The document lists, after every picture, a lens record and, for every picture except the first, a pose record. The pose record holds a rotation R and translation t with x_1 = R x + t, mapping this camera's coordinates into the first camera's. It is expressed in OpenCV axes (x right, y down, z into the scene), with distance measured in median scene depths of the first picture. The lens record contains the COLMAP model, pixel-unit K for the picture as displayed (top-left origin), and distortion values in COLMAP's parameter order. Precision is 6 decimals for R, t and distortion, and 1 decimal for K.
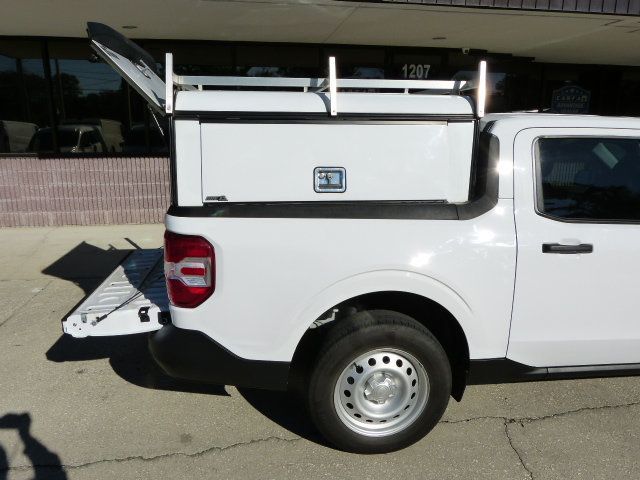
lens RADIAL K [[478.5, 0, 317.0], [0, 478.5, 241.6], [0, 0, 1]] dist [-0.034794, 0.025589]
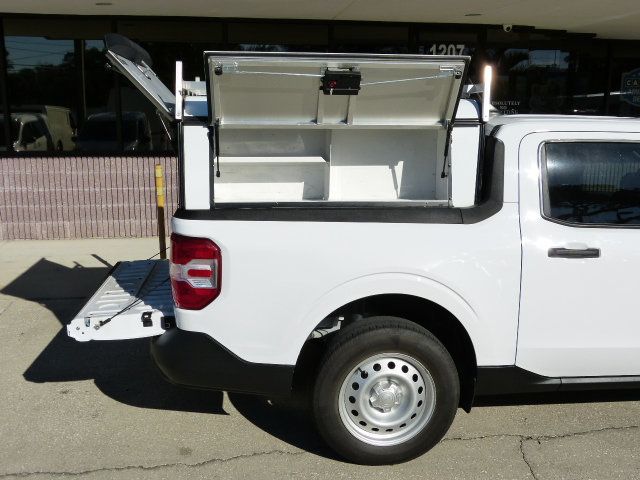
lens RADIAL K [[654.4, 0, 319.2], [0, 654.4, 241.2], [0, 0, 1]] dist [-0.025967, 0.000000]
pose [[0.999908, 0.002550, -0.013308, 0.012464], [-0.003114, 0.999091, -0.042504, 0.048484], [0.013188, 0.042541, 0.999008, -0.359746]]
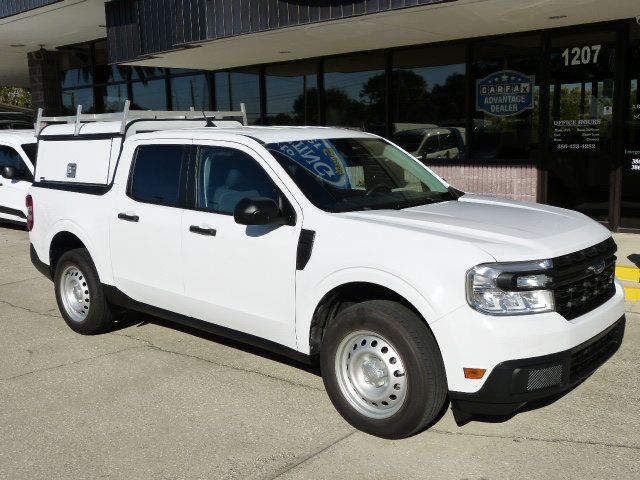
lens RADIAL K [[676.9, 0, 318.9], [0, 676.9, 237.7], [0, 0, 1]] dist [-0.004649, 0.000000]
pose [[0.655551, 0.095713, -0.749061, 2.512094], [-0.149693, 0.988722, -0.004670, -0.002986], [0.740166, 0.115191, 0.662485, 0.009759]]
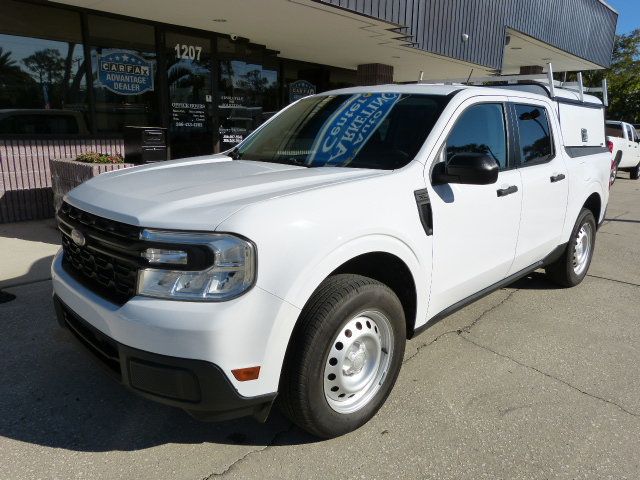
lens RADIAL K [[478.5, 0, 322.0], [0, 478.5, 241.0], [0, 0, 1]] dist [-0.034794, 0.025589]
pose [[0.789121, -0.124925, 0.601400, -0.678166], [0.123359, 0.991383, 0.044069, 0.050314], [-0.601723, 0.039412, 0.797732, 0.245963]]
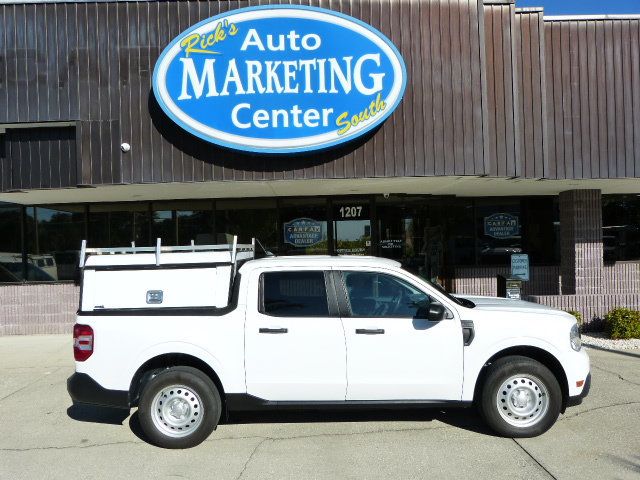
lens RADIAL K [[478.5, 0, 318.3], [0, 478.5, 240.2], [0, 0, 1]] dist [-0.034794, 0.025589]
pose [[0.990702, -0.035478, -0.131343, 0.941350], [0.002719, 0.970370, -0.241607, 0.120813], [0.136023, 0.239003, 0.961444, -0.857850]]
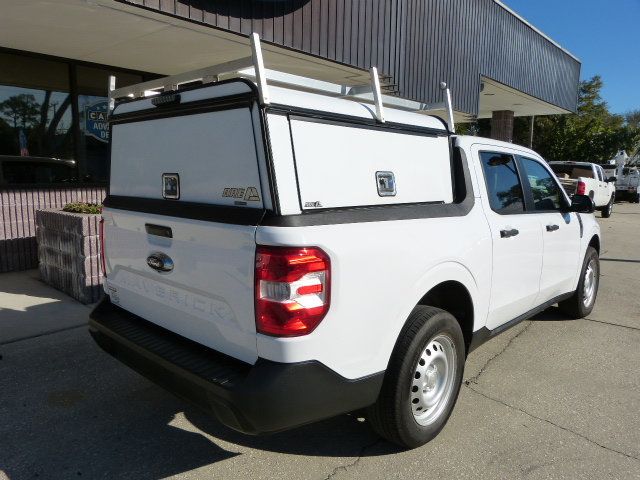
lens RADIAL K [[478.5, 0, 318.0], [0, 478.5, 242.9], [0, 0, 1]] dist [-0.034794, 0.025589]
pose [[0.762072, -0.087641, 0.641534, -0.723744], [0.139123, 0.989819, -0.030041, 0.006766], [-0.632370, 0.112145, 0.766507, 0.305137]]
